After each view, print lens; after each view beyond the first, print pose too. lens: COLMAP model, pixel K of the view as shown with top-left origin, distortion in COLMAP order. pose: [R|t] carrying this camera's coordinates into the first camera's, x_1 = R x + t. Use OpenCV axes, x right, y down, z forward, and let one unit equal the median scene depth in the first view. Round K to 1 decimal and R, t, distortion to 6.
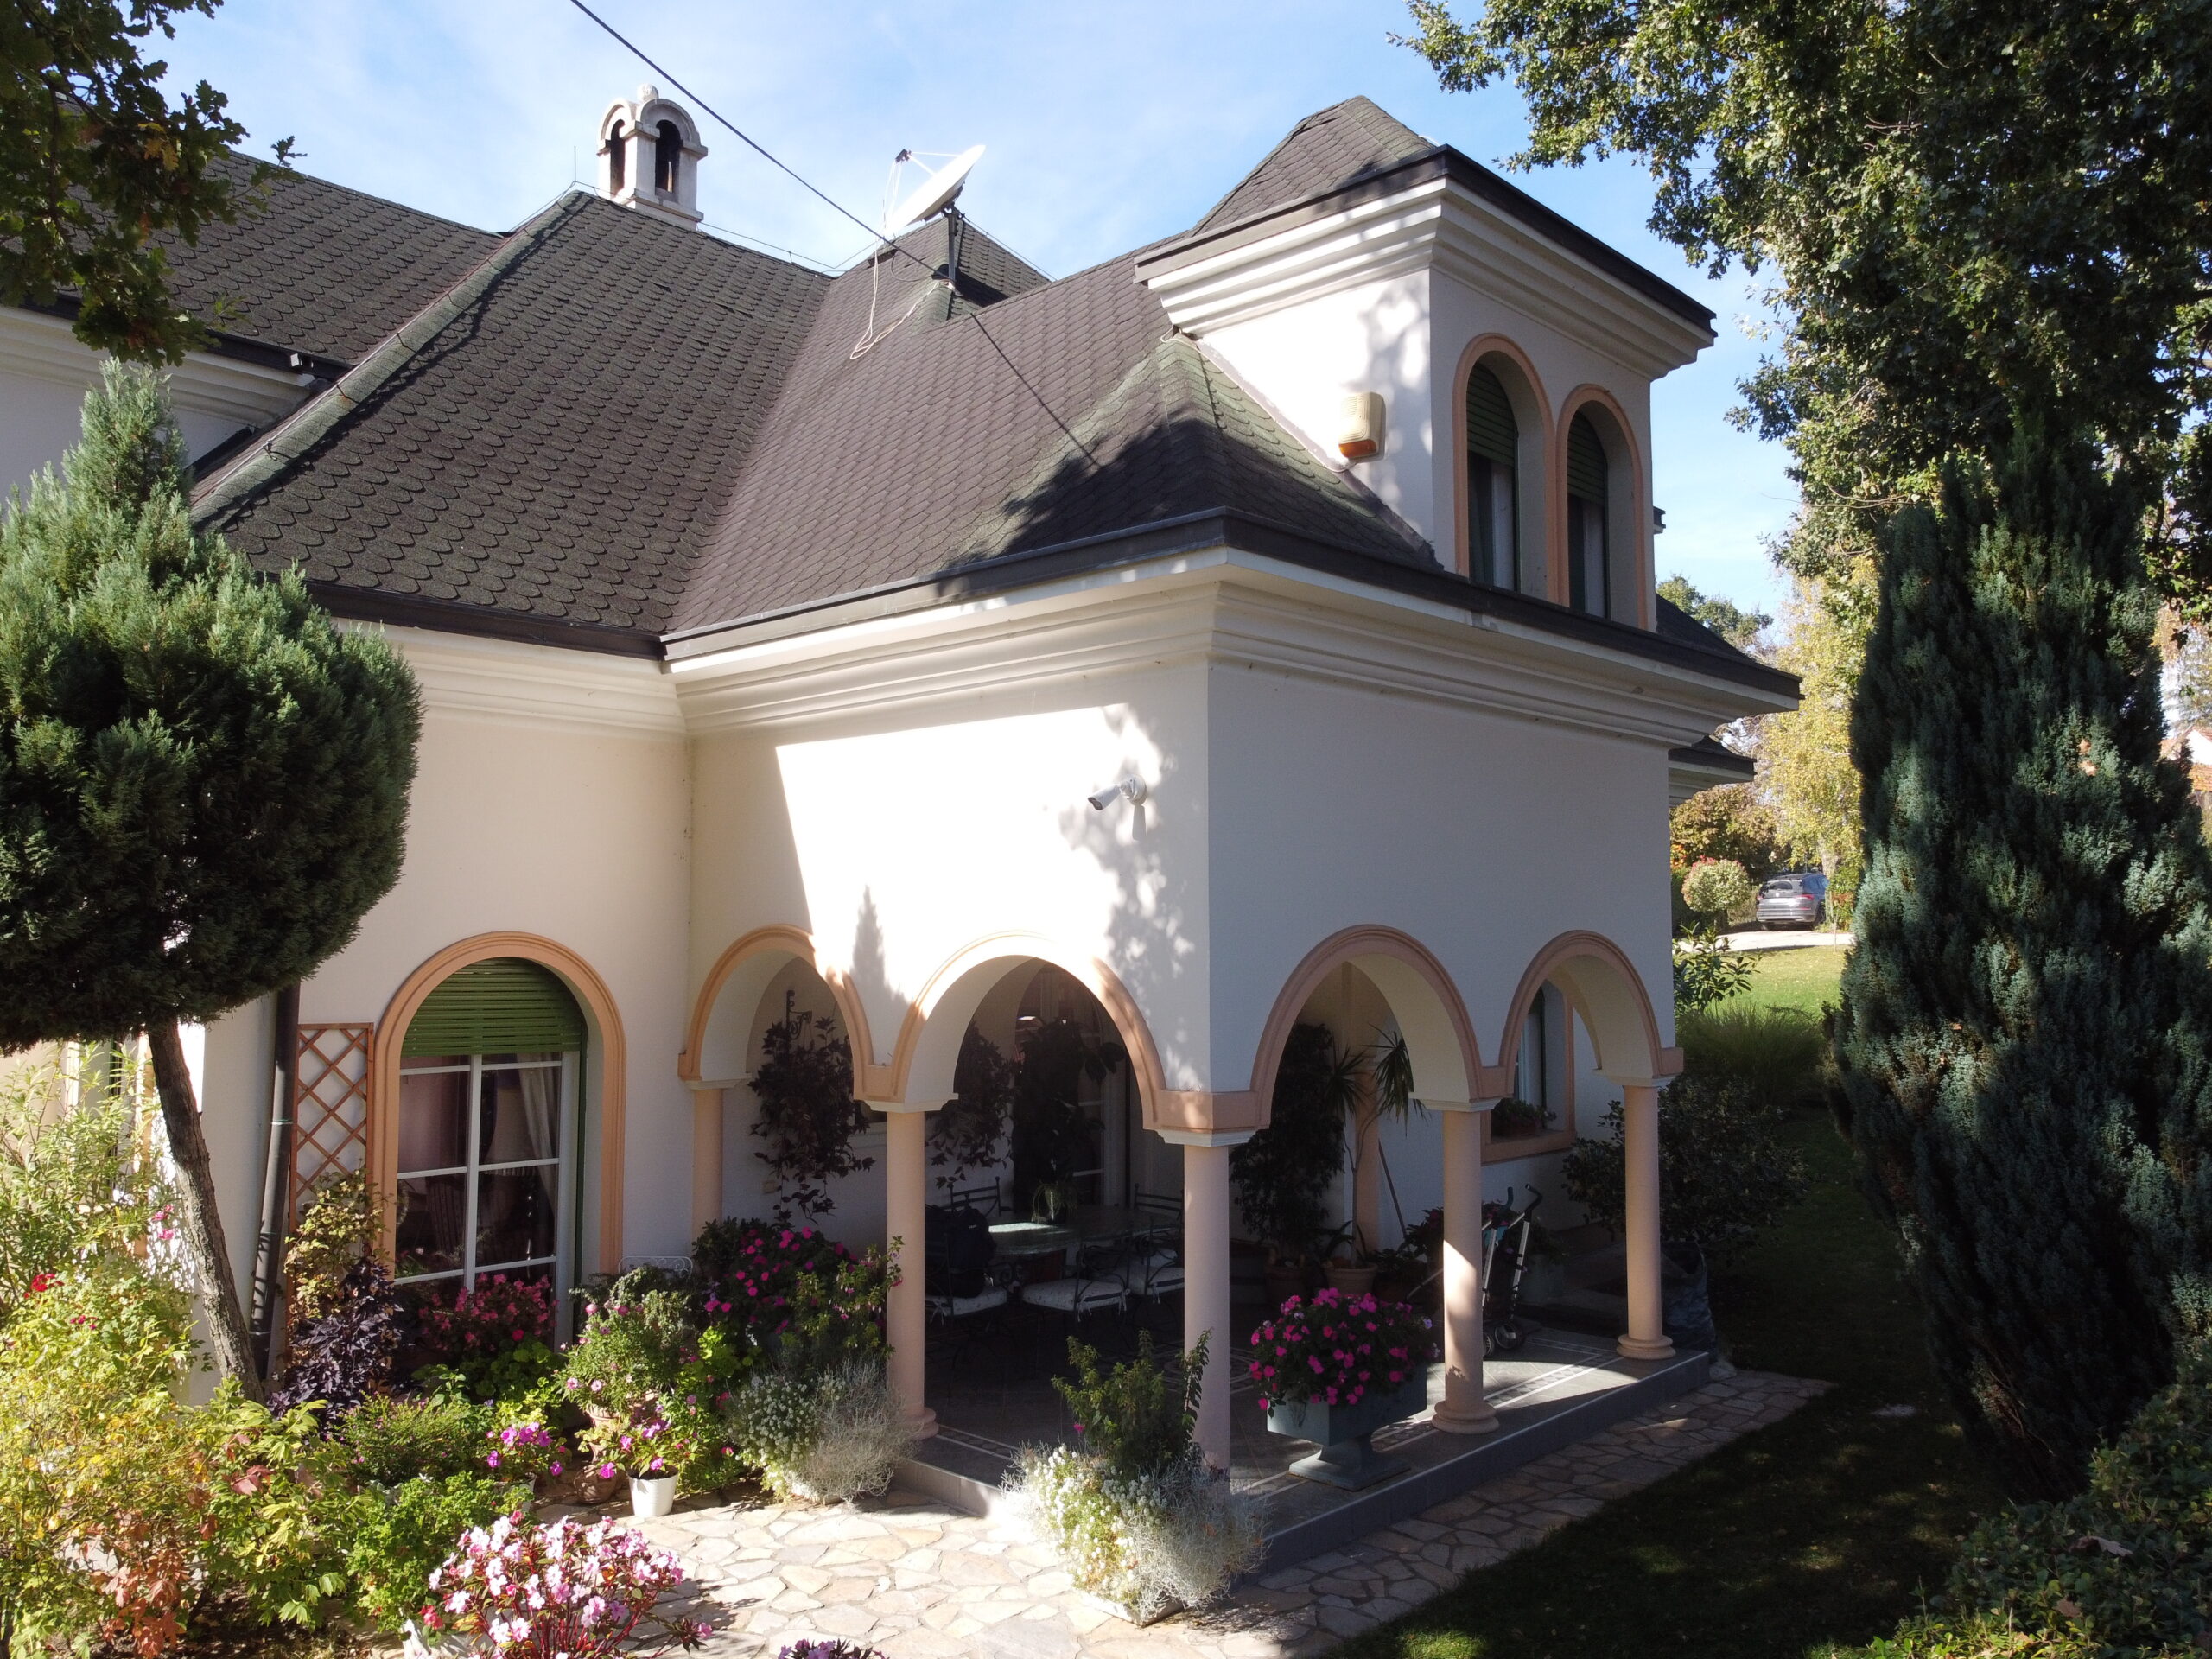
lens RADIAL K [[1682.5, 0, 1097.6], [0, 1682.5, 819.2], [0, 0, 1]] dist [0.003455, -0.008599]
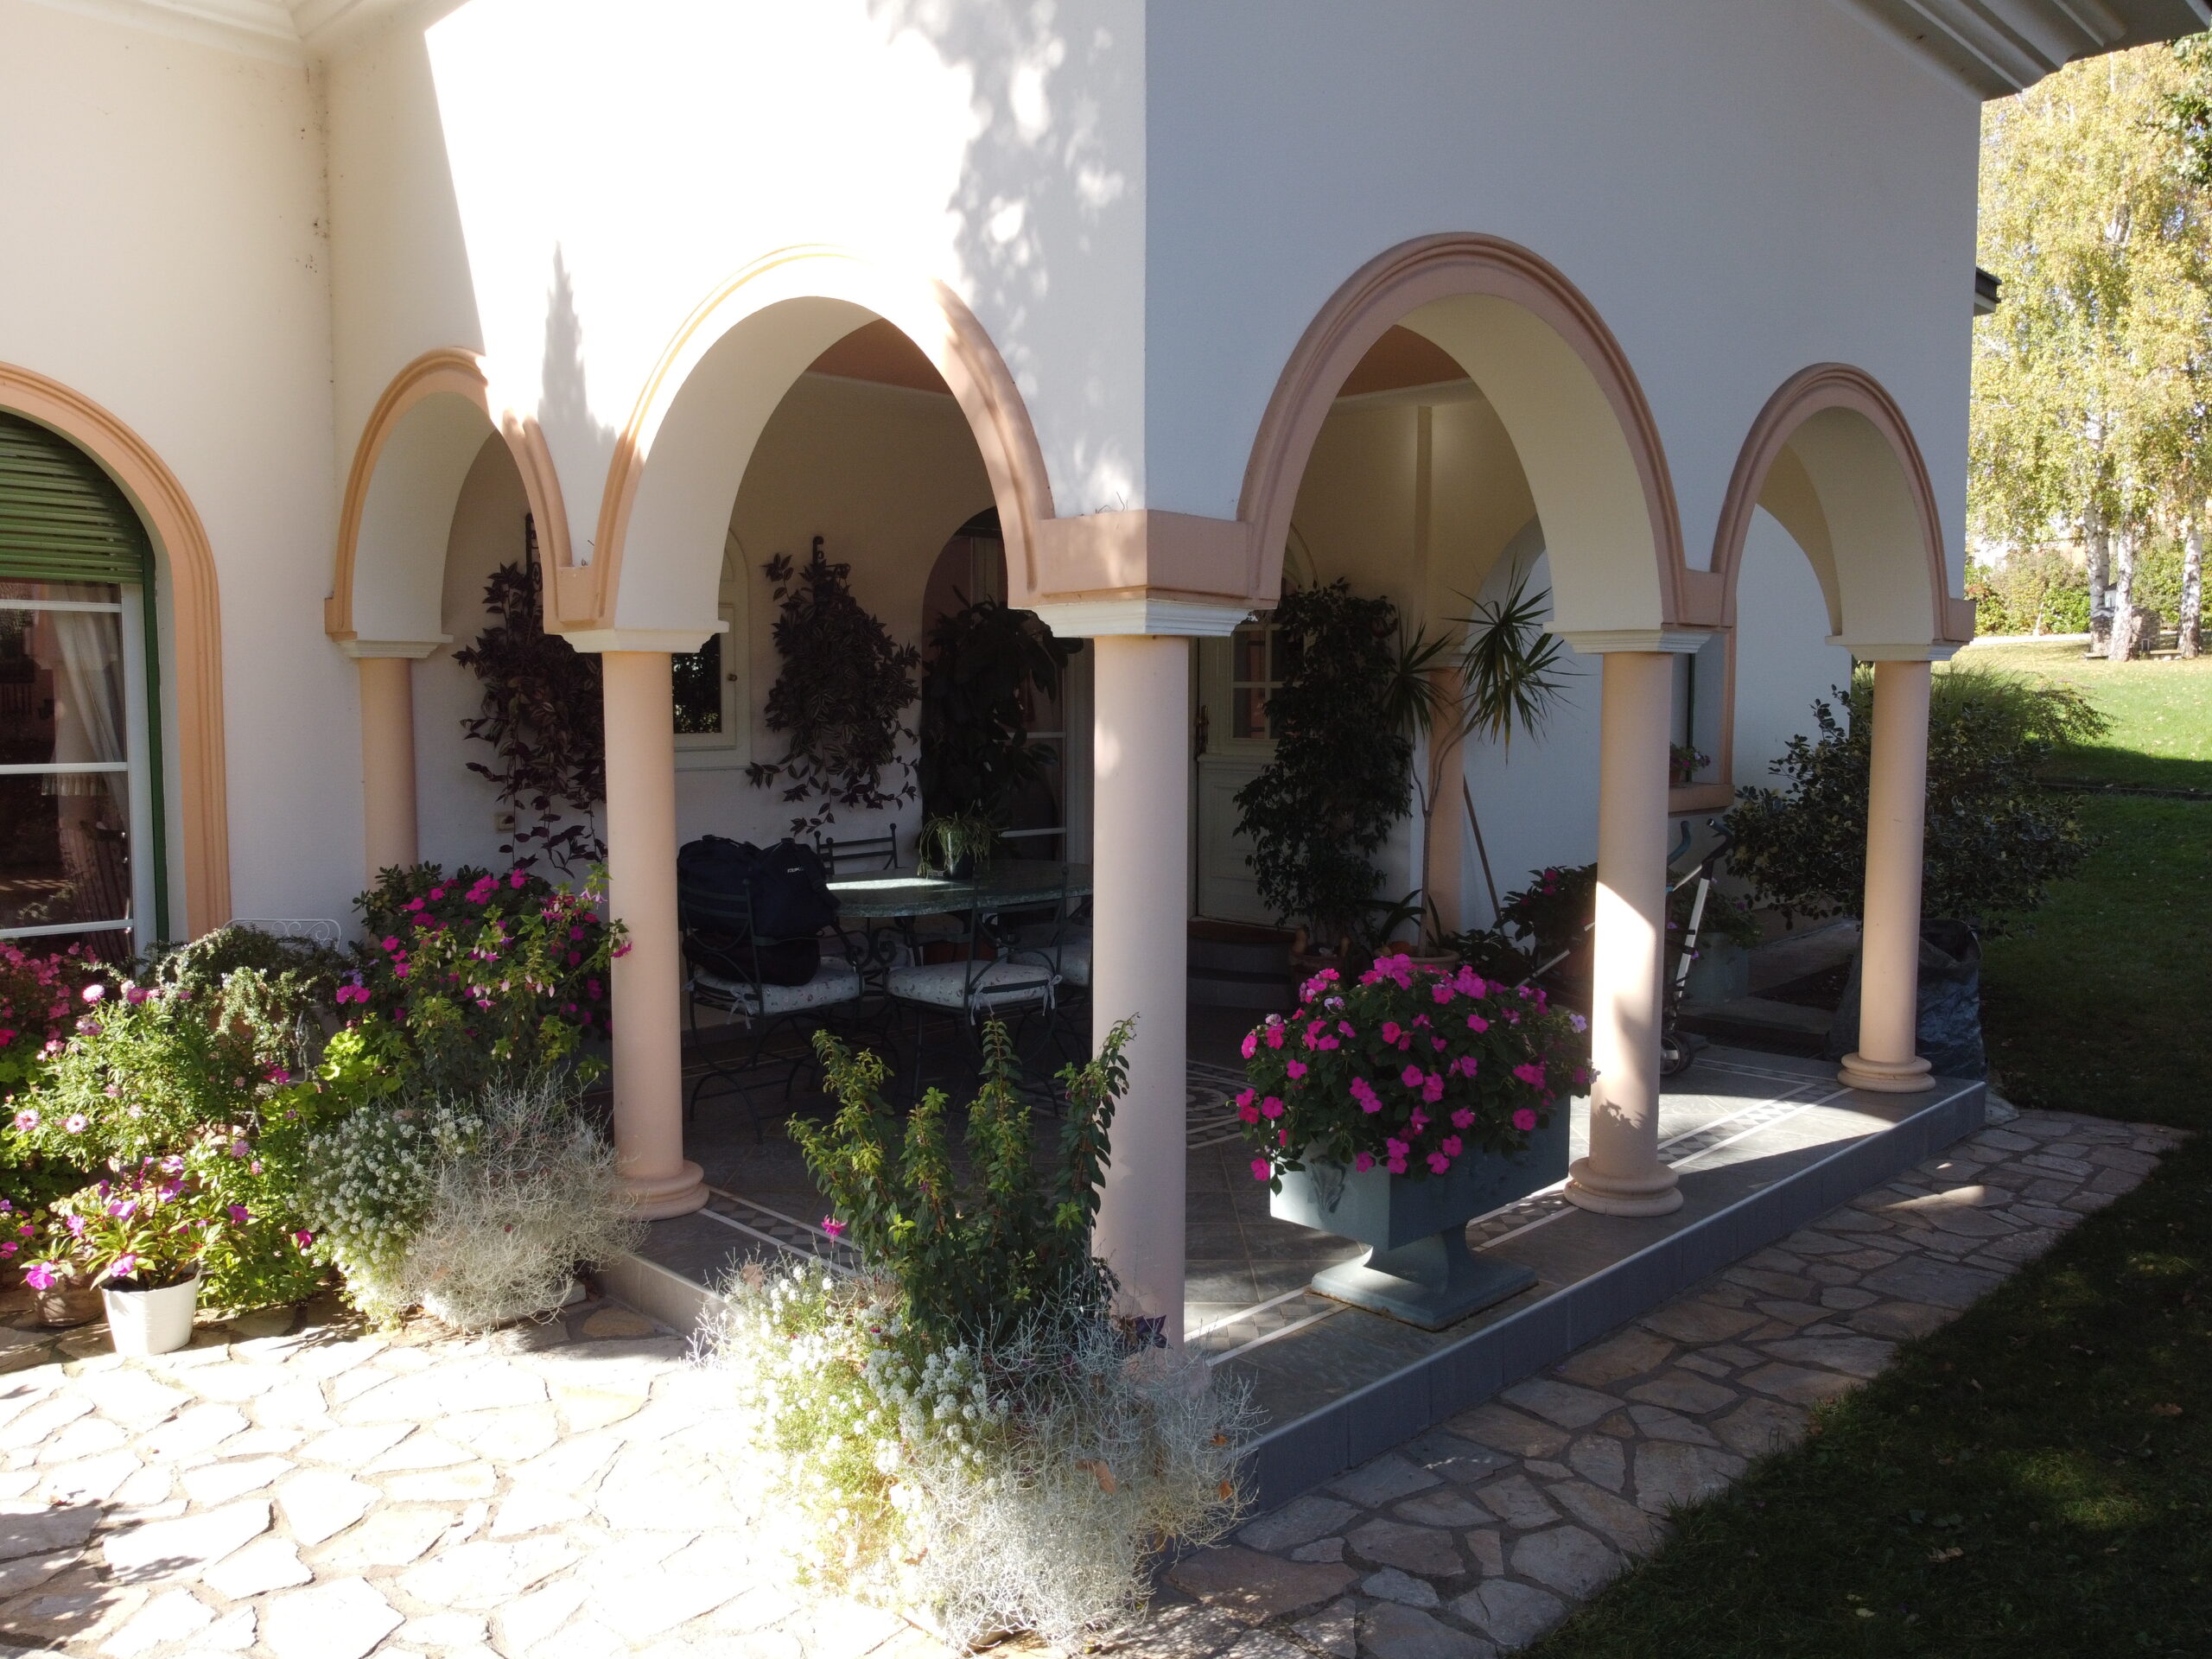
lens RADIAL K [[1665.8, 0, 1106.0], [0, 1665.8, 829.5], [0, 0, 1]] dist [0.004402, -0.000389]
pose [[0.999666, 0.002782, -0.025686, 0.061391], [0.001227, 0.987955, 0.154737, 0.159956], [0.025807, -0.154717, 0.987622, 0.492656]]
